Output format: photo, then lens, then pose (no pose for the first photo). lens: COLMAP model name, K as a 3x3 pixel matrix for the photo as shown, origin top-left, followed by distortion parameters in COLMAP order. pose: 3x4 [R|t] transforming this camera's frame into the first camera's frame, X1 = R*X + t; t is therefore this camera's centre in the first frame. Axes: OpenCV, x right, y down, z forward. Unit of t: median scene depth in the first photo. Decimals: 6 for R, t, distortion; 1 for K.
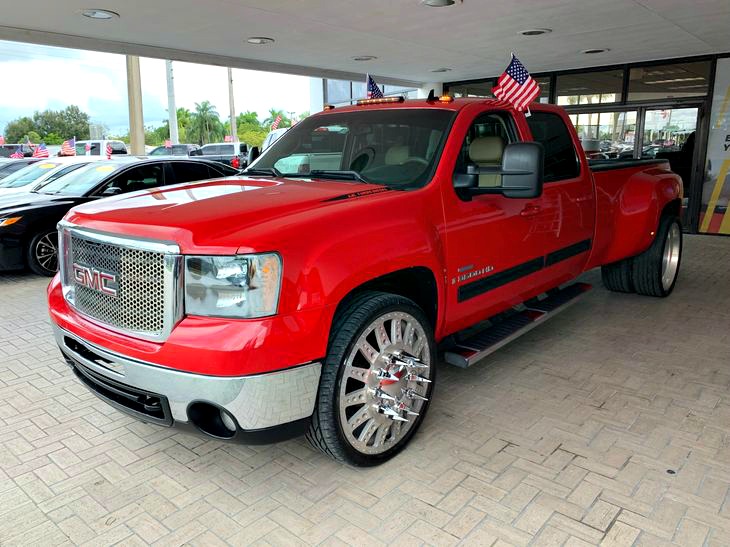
lens RADIAL K [[567.6, 0, 366.0], [0, 567.6, 271.6], [0, 0, 1]] dist [0.005613, -0.007144]
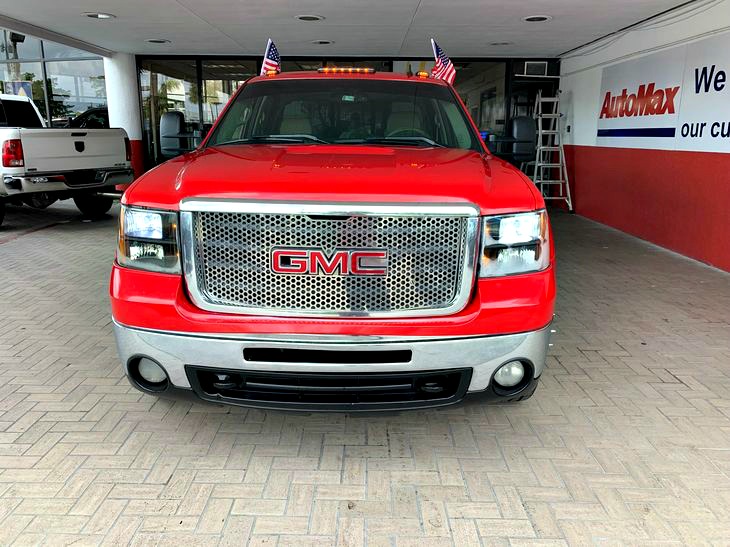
lens RADIAL K [[567.6, 0, 364.3], [0, 567.6, 274.6], [0, 0, 1]] dist [0.005613, -0.007144]
pose [[0.754829, -0.141043, 0.640578, -0.969090], [0.122095, 0.989752, 0.074052, -0.024321], [-0.644458, 0.022315, 0.764314, 0.353257]]
